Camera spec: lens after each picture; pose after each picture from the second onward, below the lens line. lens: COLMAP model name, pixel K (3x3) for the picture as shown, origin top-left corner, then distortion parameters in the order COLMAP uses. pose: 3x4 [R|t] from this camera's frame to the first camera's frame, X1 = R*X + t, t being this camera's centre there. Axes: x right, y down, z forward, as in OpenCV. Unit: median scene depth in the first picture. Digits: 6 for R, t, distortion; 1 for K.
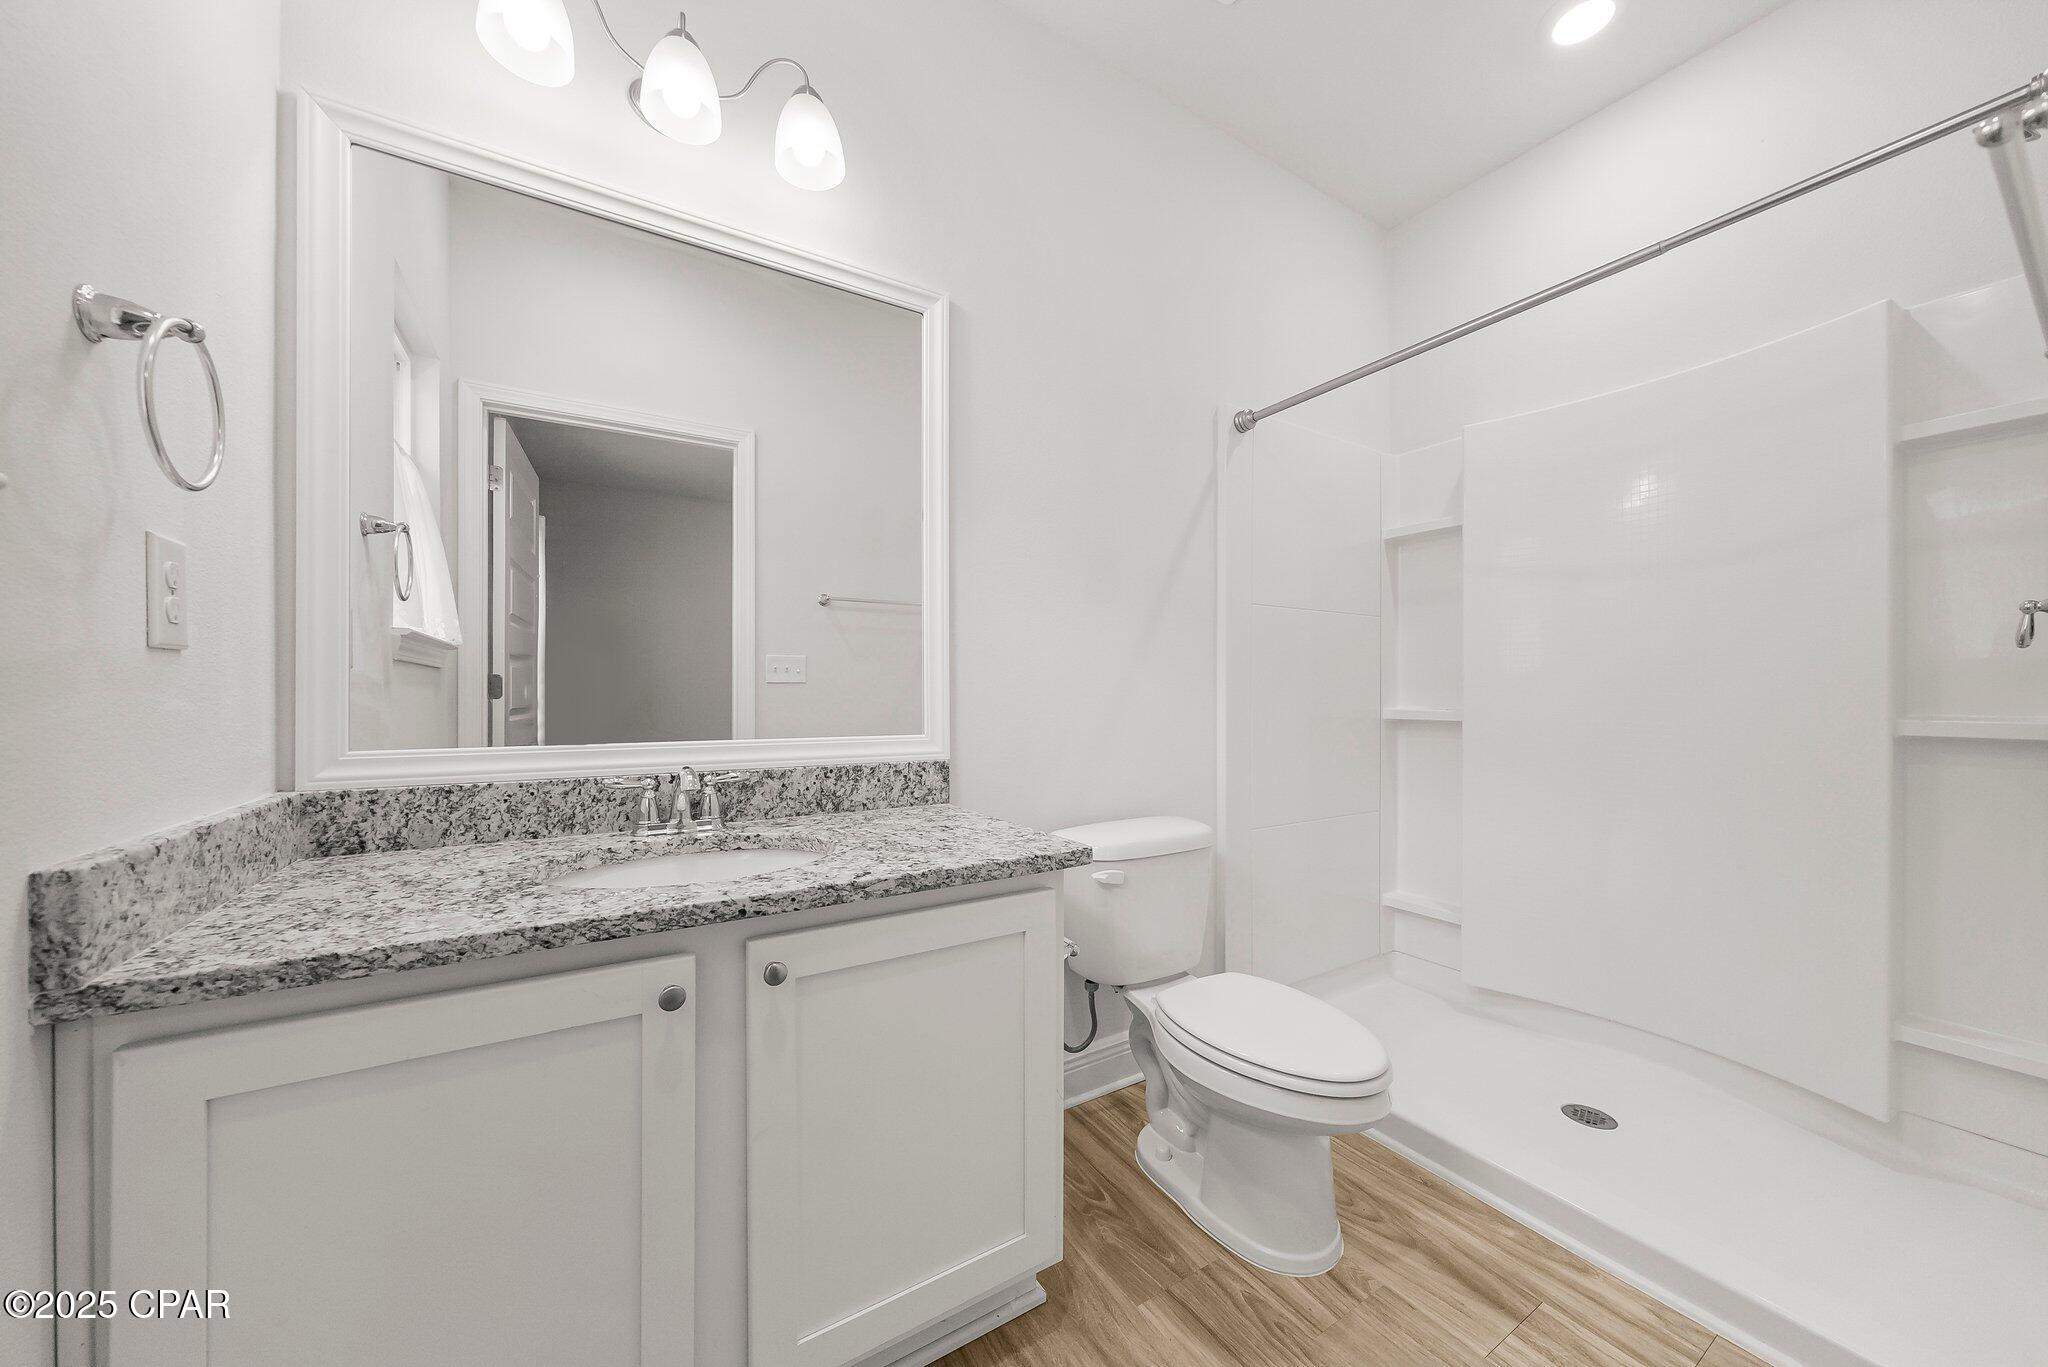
lens RADIAL K [[707.6, 0, 1022.4], [0, 707.6, 694.5], [0, 0, 1]] dist [-0.005042, -0.000244]
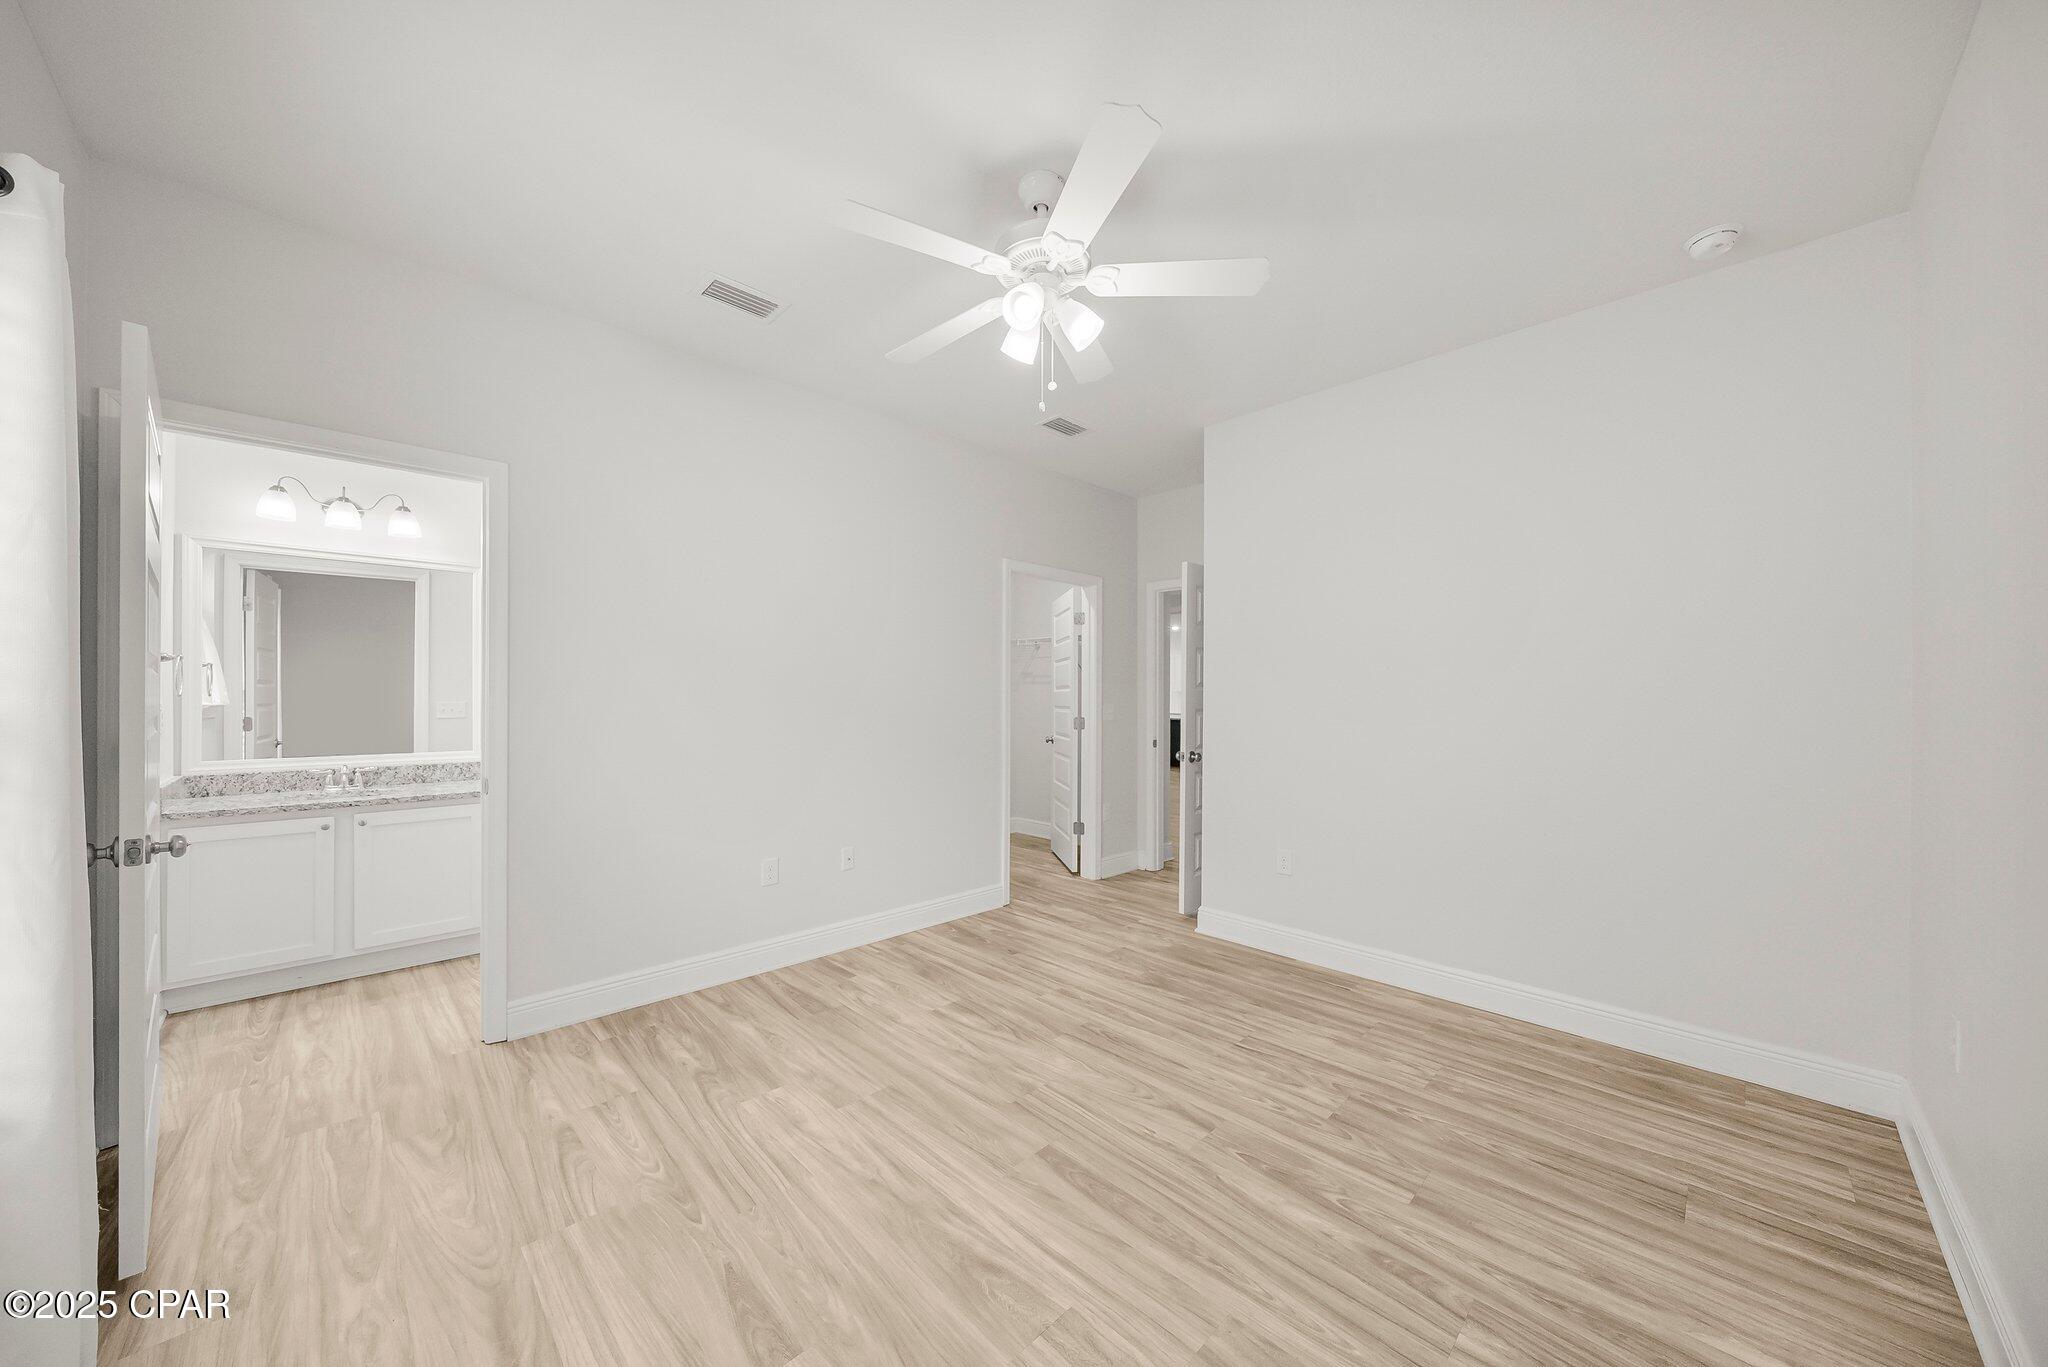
lens RADIAL K [[707.6, 0, 1022.4], [0, 707.6, 694.5], [0, 0, 1]] dist [-0.005042, -0.000244]
pose [[0.975760, 0.002927, 0.218823, 1.458618], [-0.002705, 0.999995, -0.001314, -0.172050], [-0.218825, 0.000690, 0.975764, -2.193489]]
